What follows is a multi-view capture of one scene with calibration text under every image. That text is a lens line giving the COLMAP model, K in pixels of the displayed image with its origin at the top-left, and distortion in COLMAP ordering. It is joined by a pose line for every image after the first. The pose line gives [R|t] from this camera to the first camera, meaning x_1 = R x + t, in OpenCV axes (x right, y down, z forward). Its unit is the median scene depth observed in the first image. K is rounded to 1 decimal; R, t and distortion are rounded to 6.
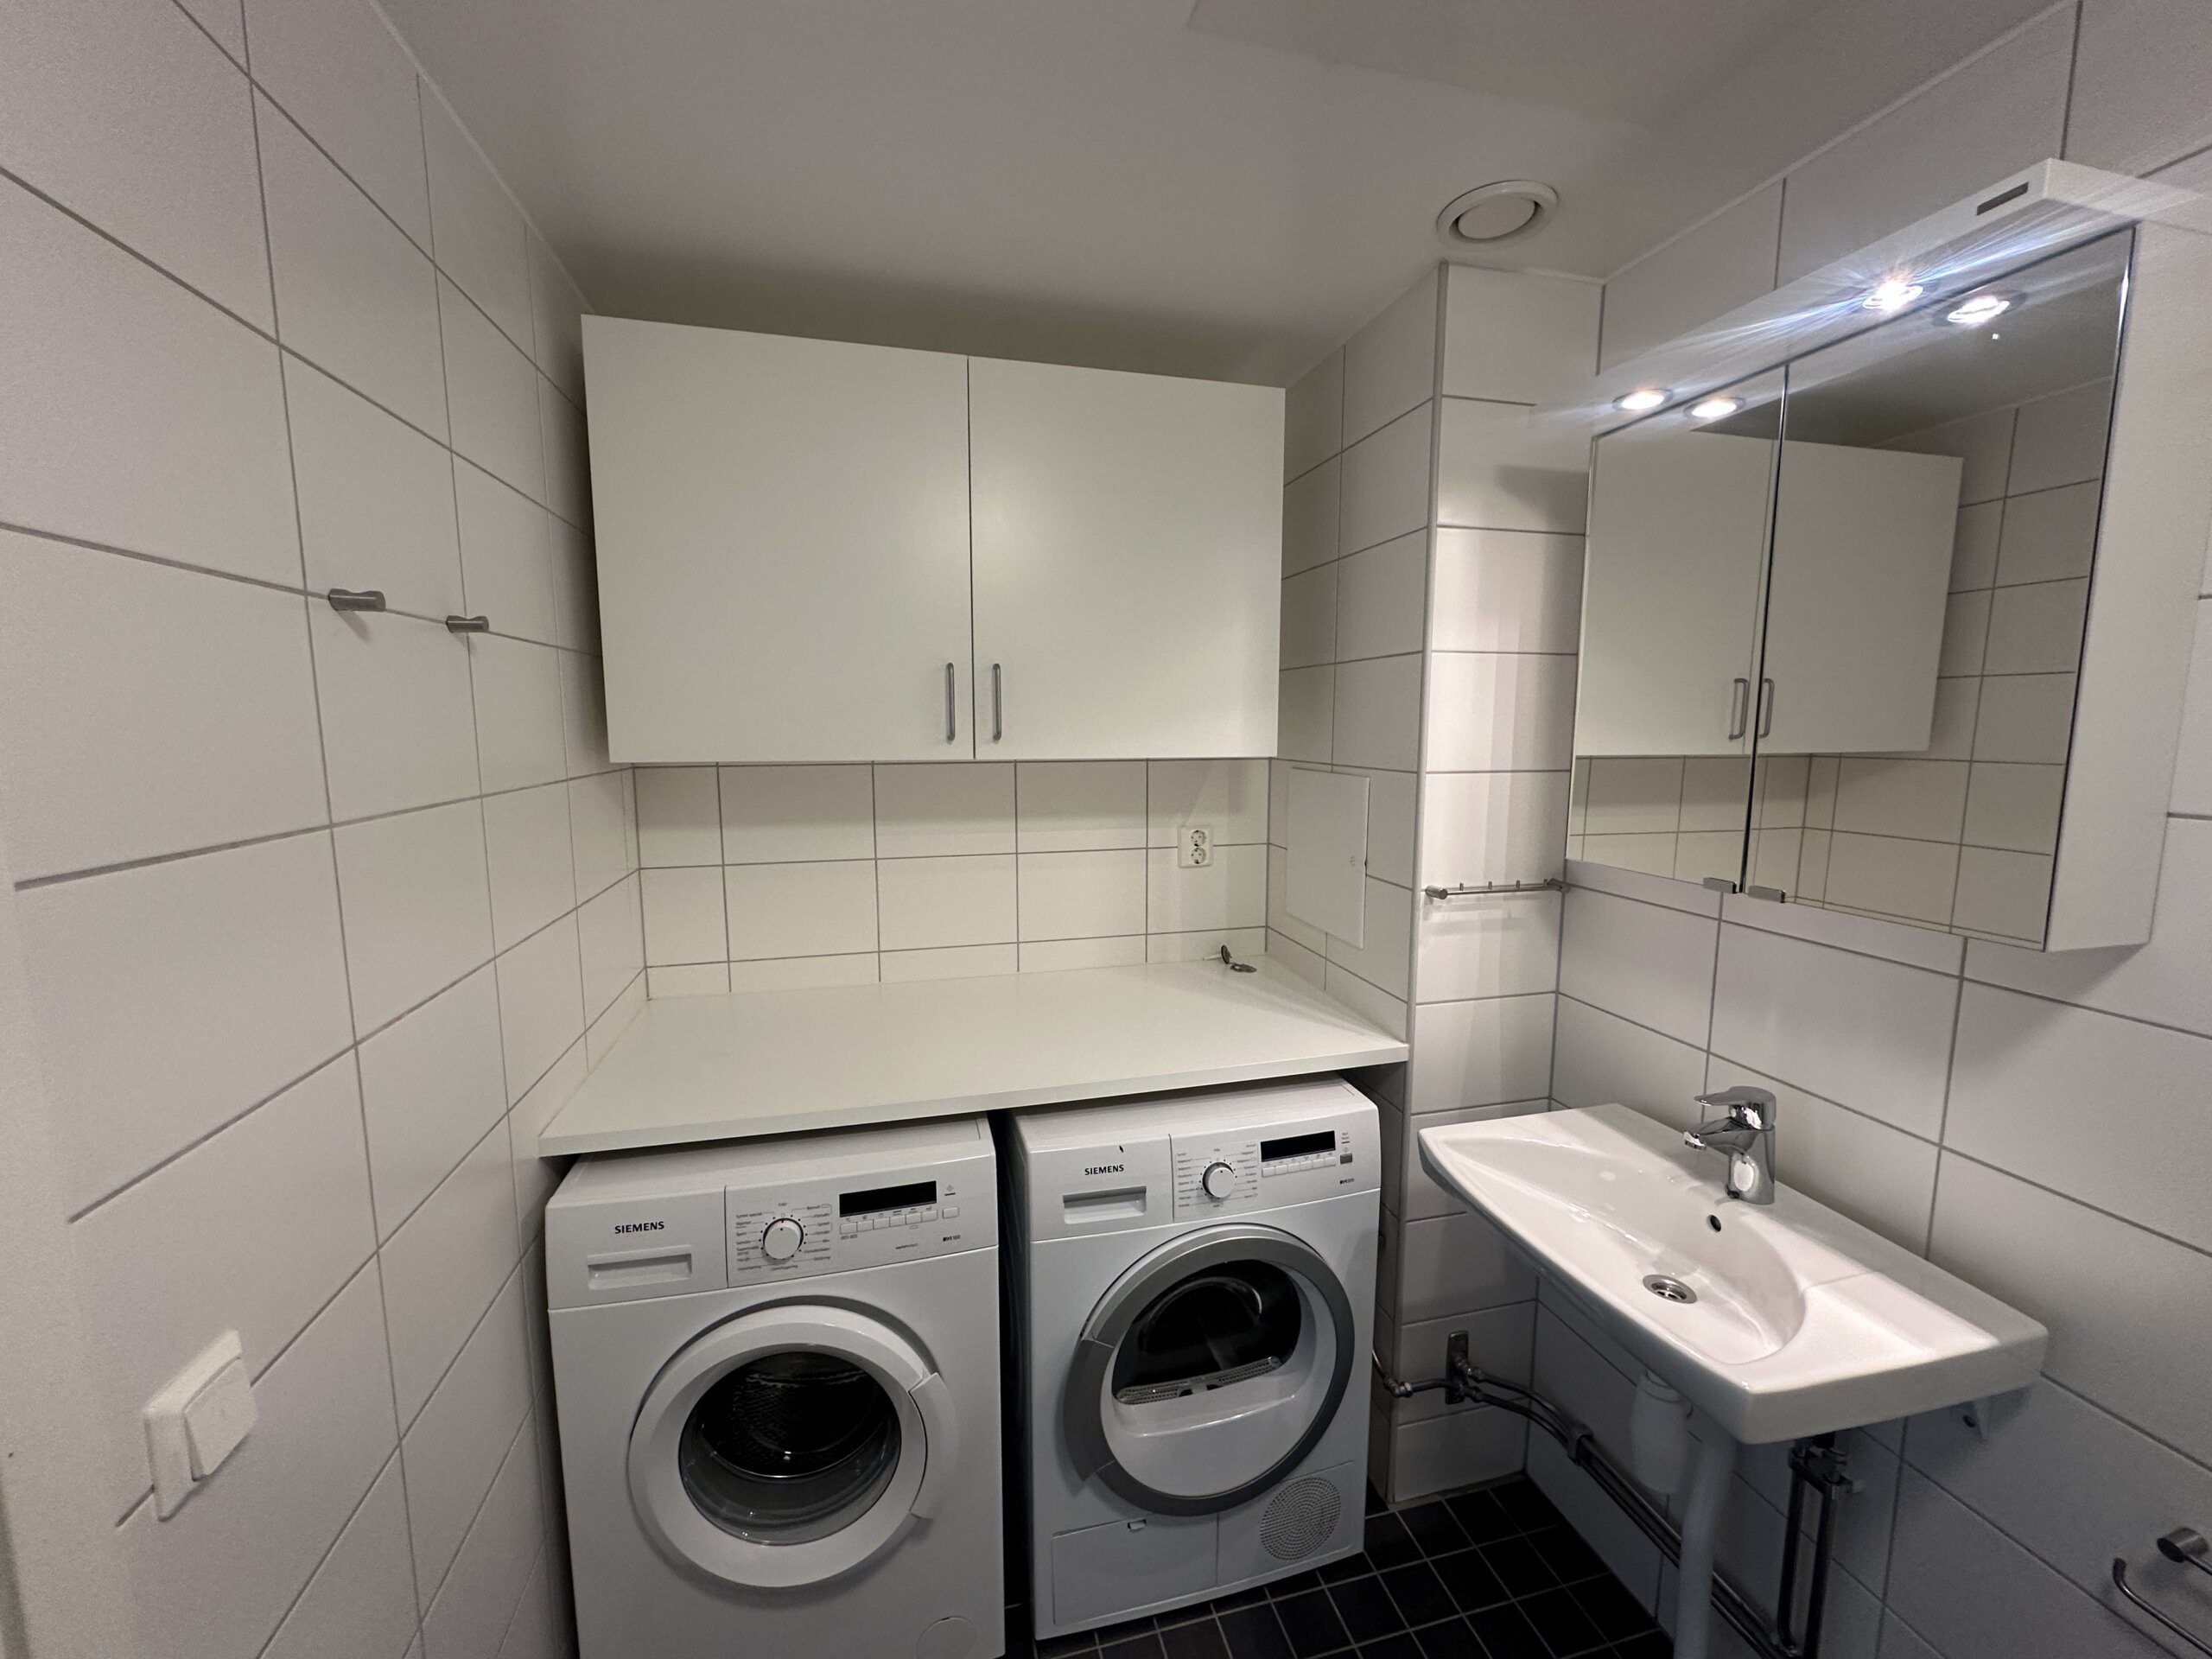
lens RADIAL K [[875.3, 0, 1106.6], [0, 875.3, 826.9], [0, 0, 1]] dist [-0.002719, -0.000317]
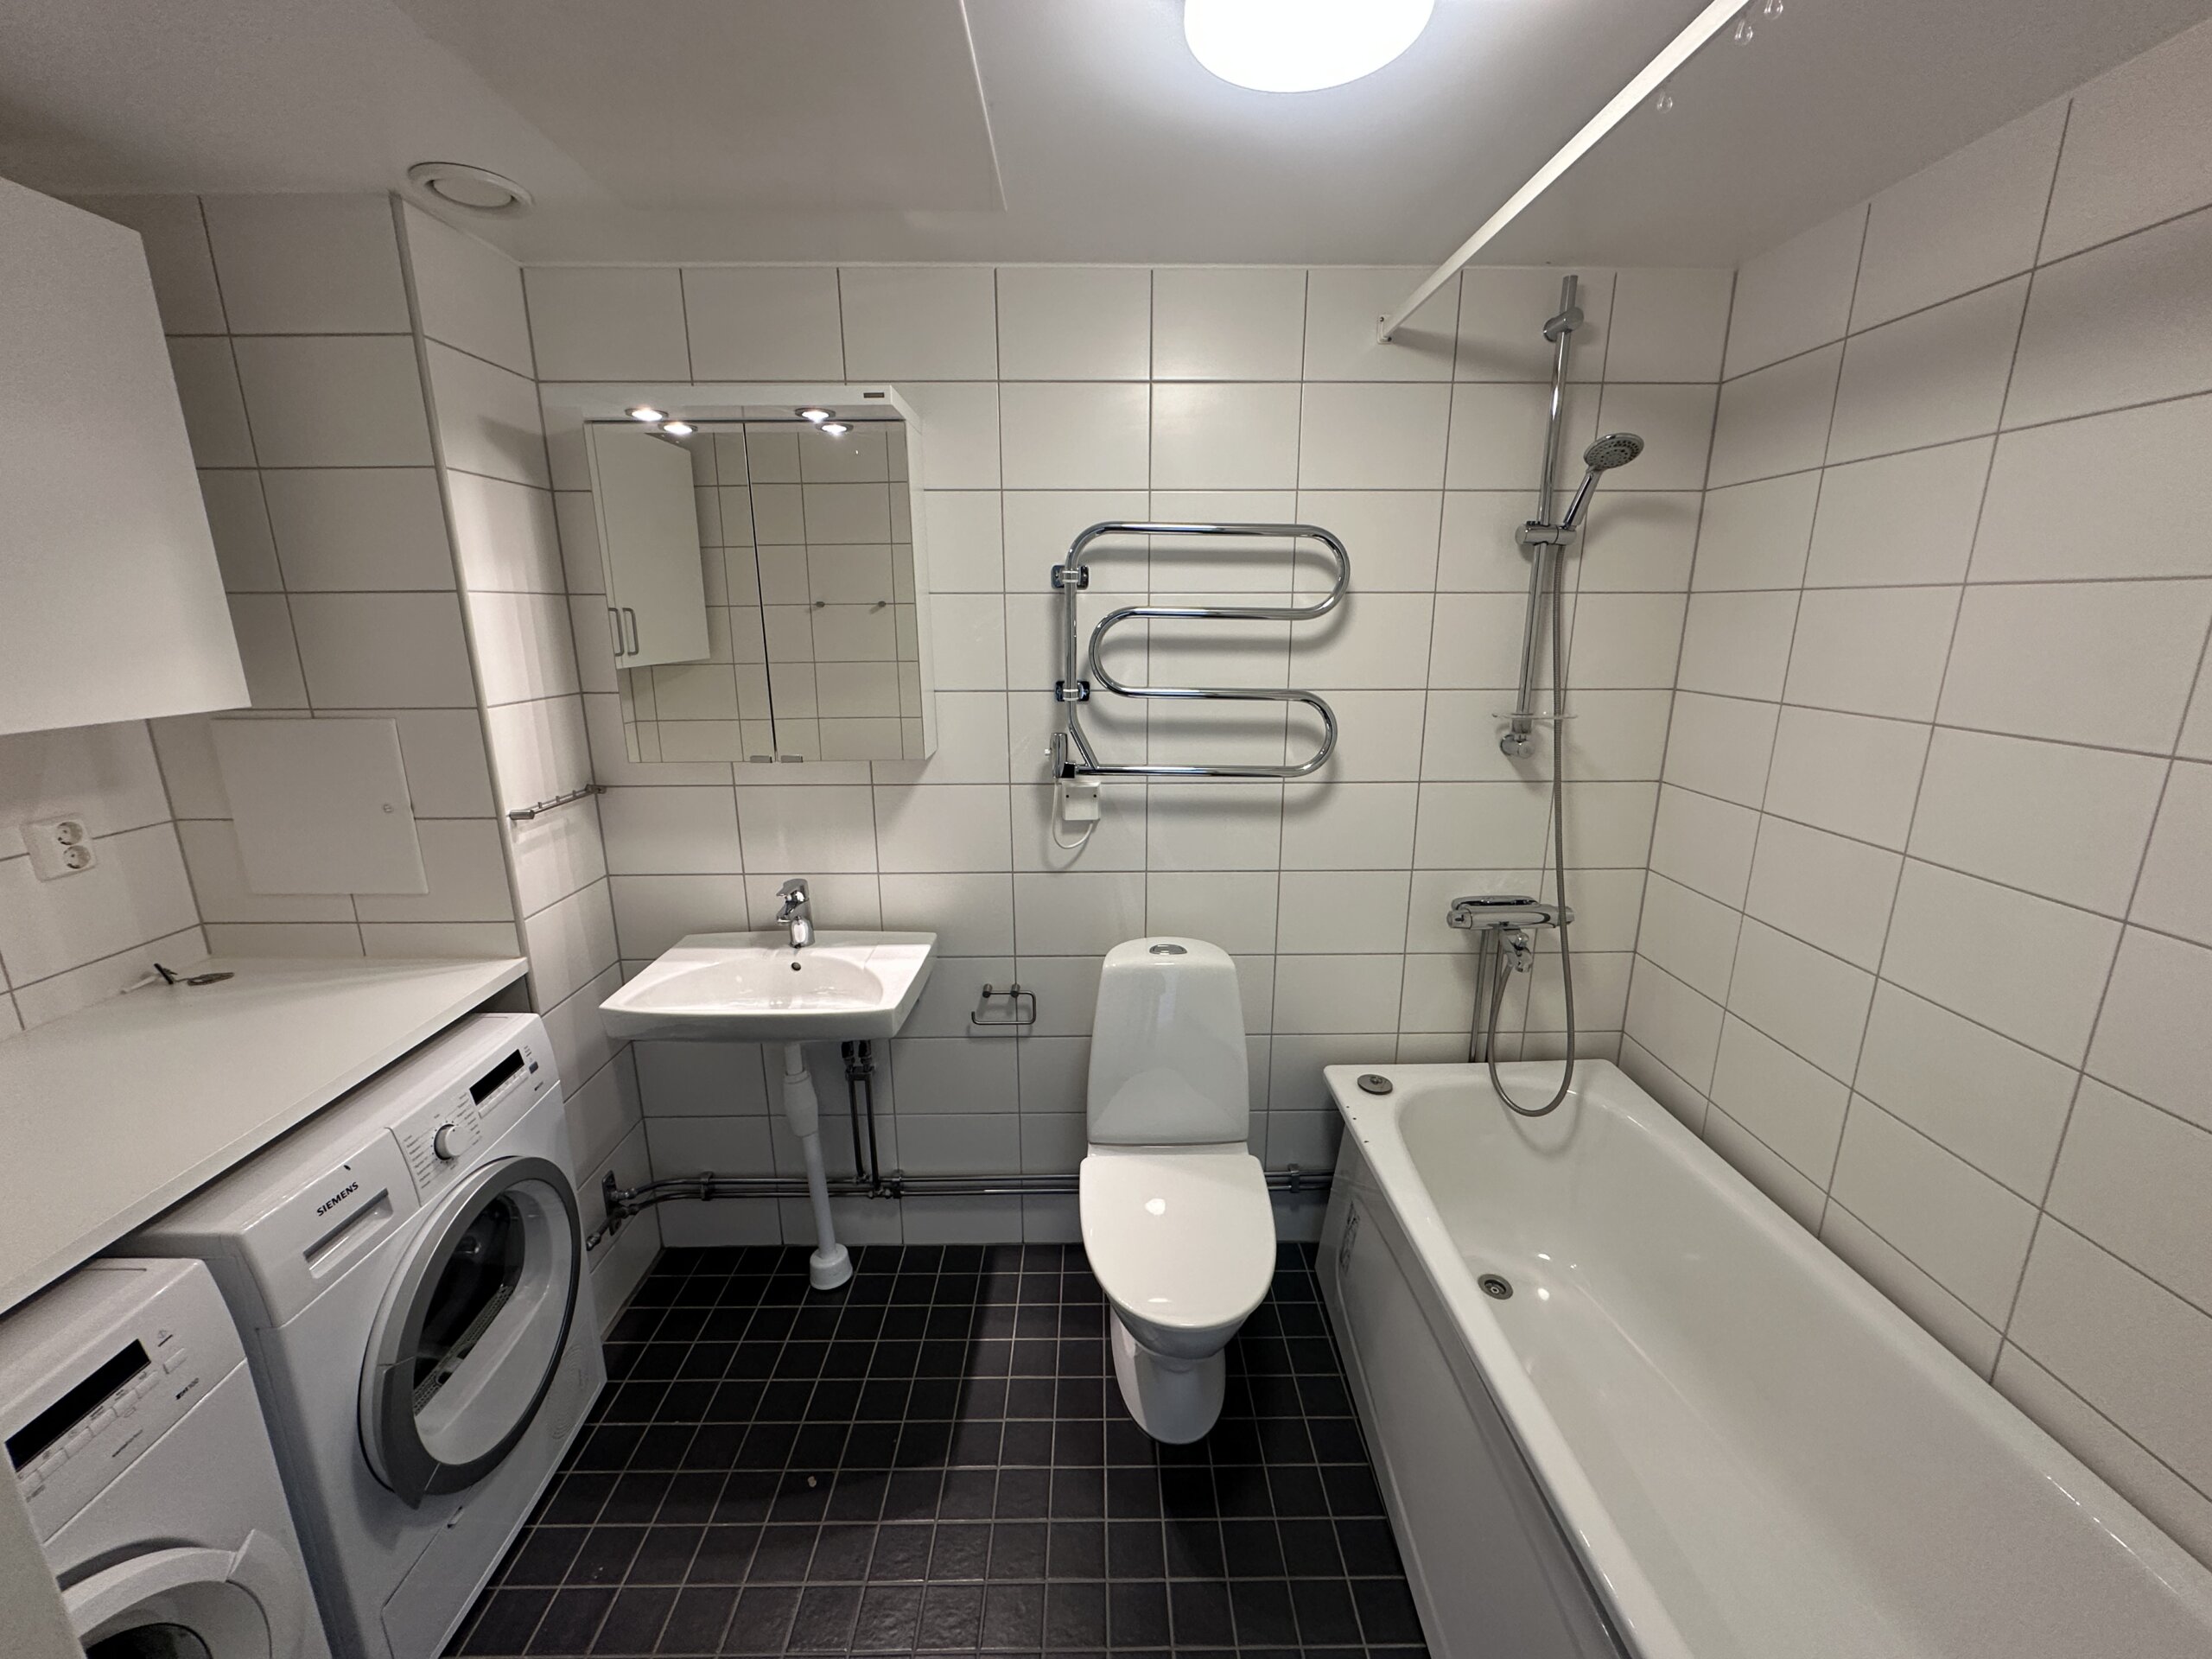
lens RADIAL K [[875.3, 0, 1106.6], [0, 875.3, 826.9], [0, 0, 1]] dist [-0.002719, -0.000317]
pose [[0.233699, -0.230954, 0.944481, -0.500934], [0.121734, 0.970686, 0.207241, -0.049467], [-0.964658, 0.066543, 0.254963, 0.011240]]
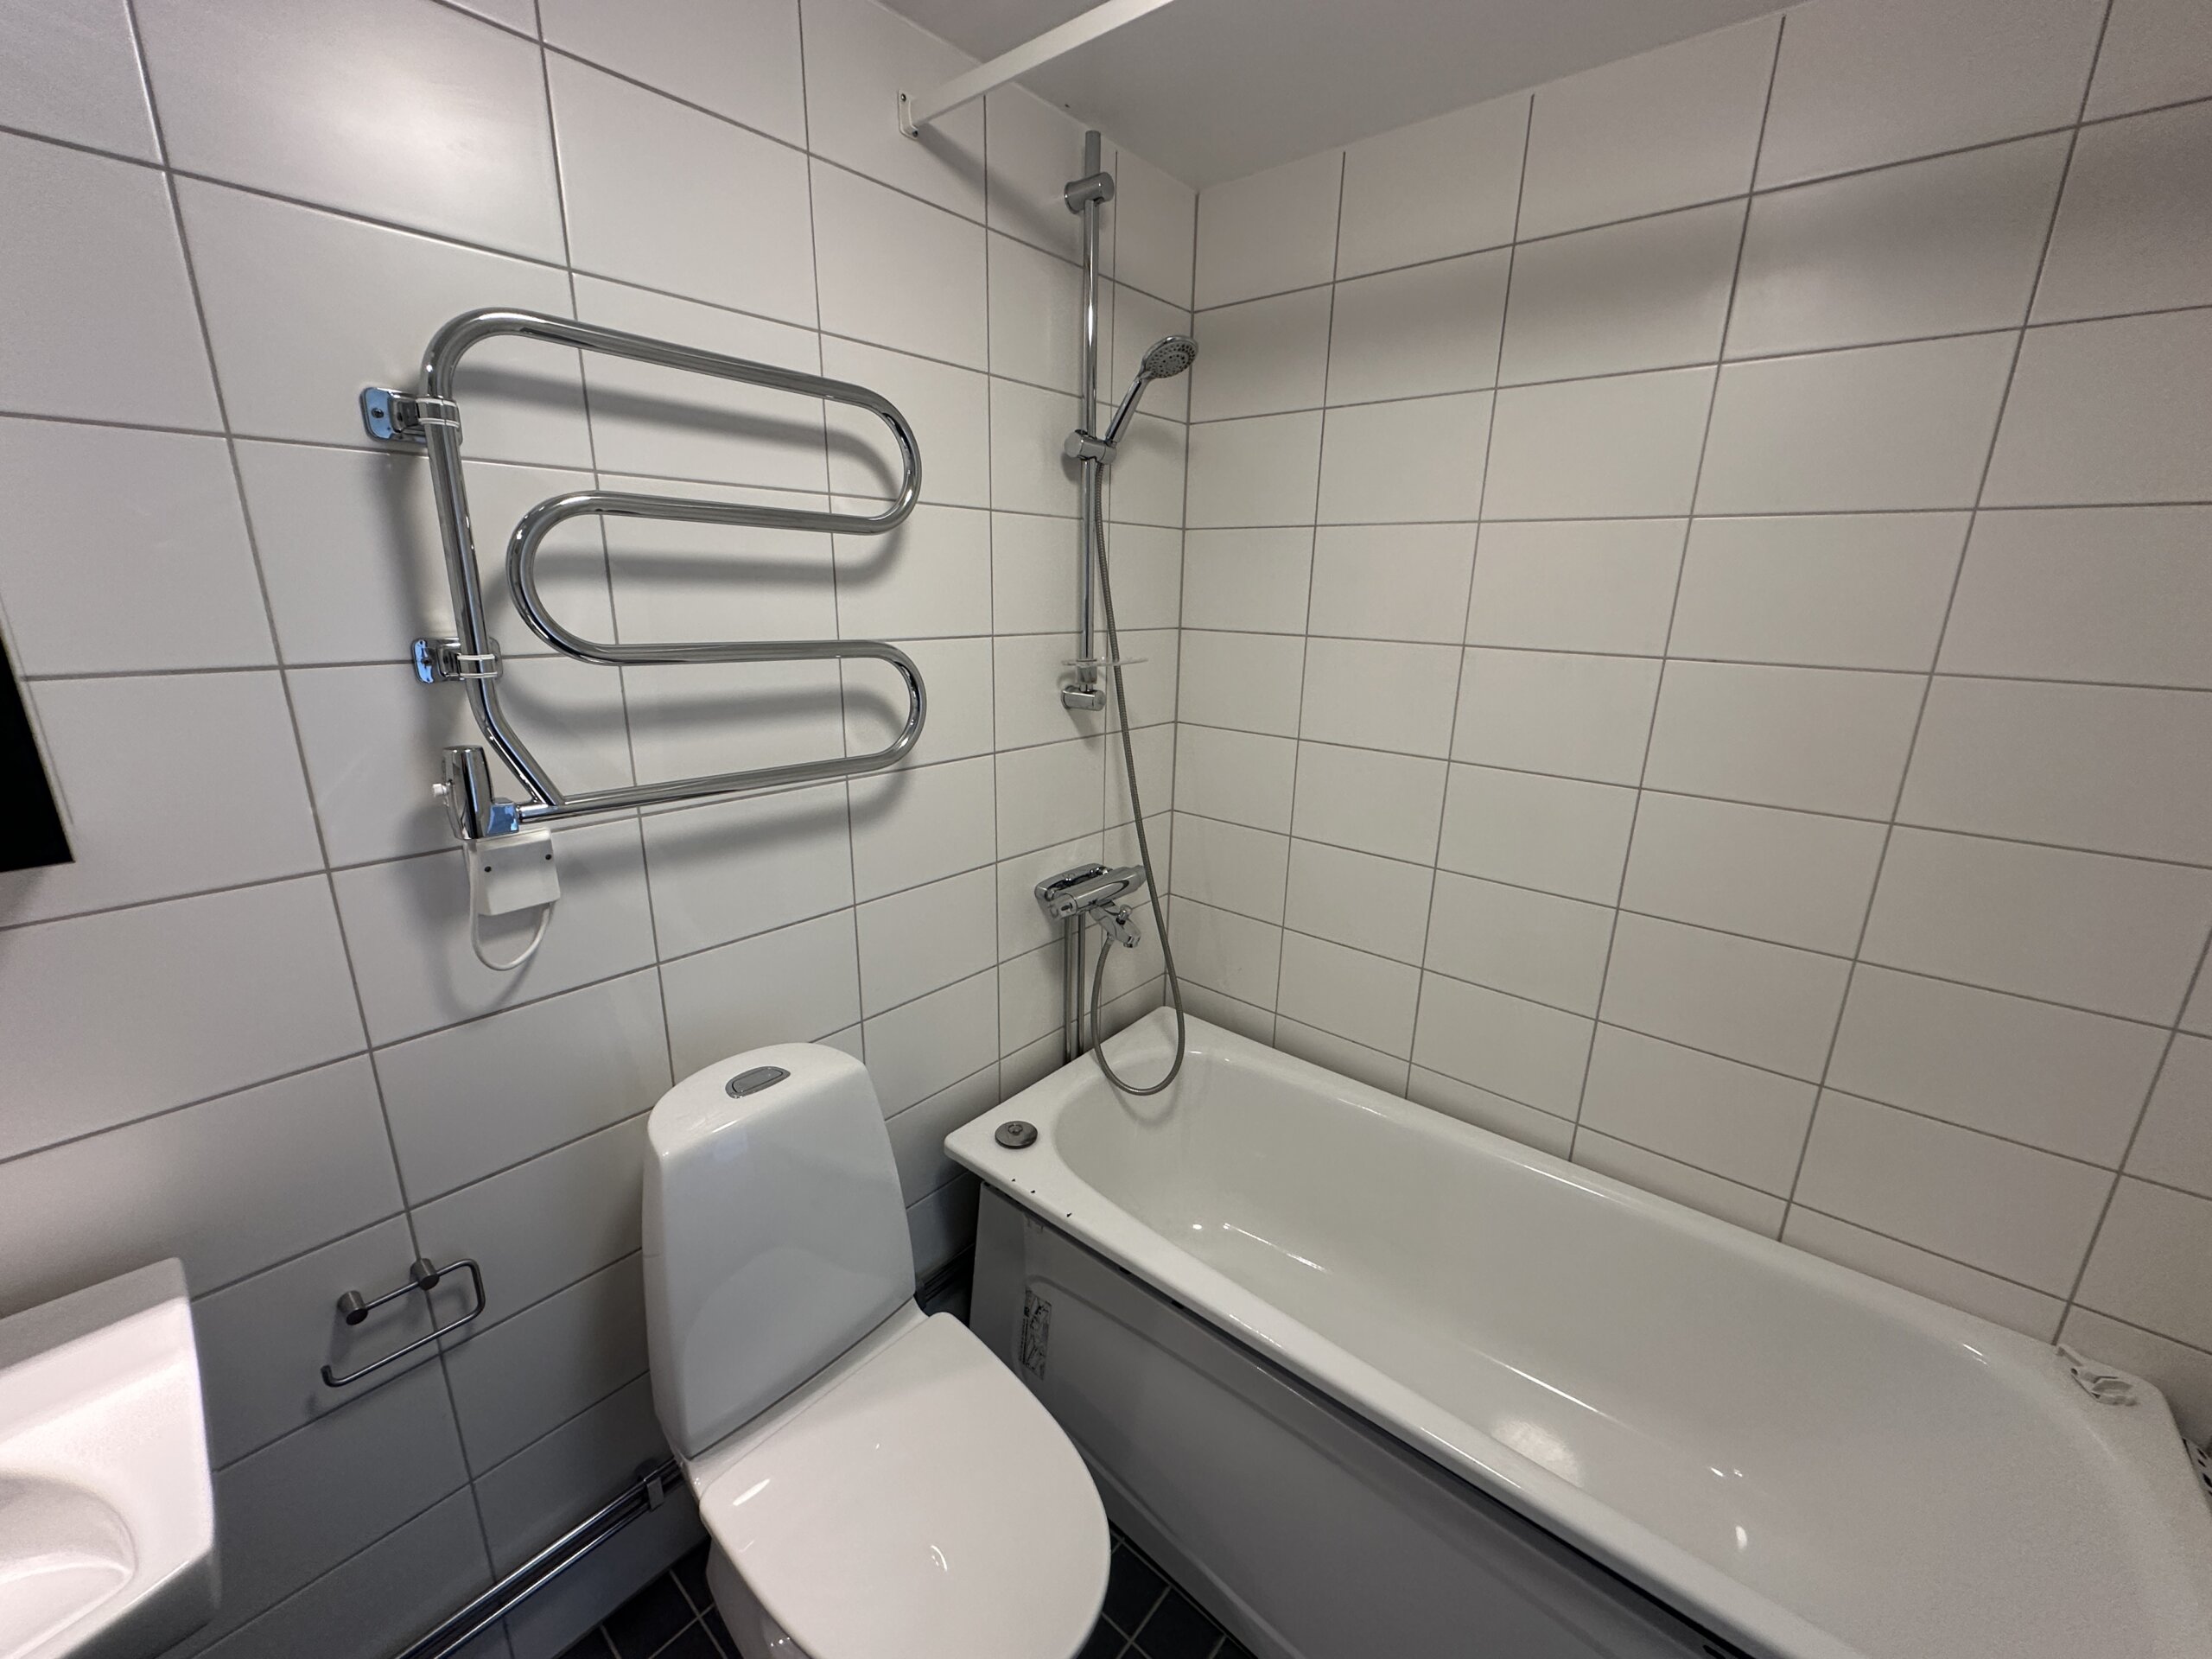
lens RADIAL K [[875.3, 0, 1106.6], [0, 875.3, 826.9], [0, 0, 1]] dist [-0.002719, -0.000317]
pose [[-0.579099, -0.229144, 0.782392, -0.054701], [0.082657, 0.938240, 0.335967, -0.043786], [-0.811056, 0.259229, -0.524393, 0.353163]]
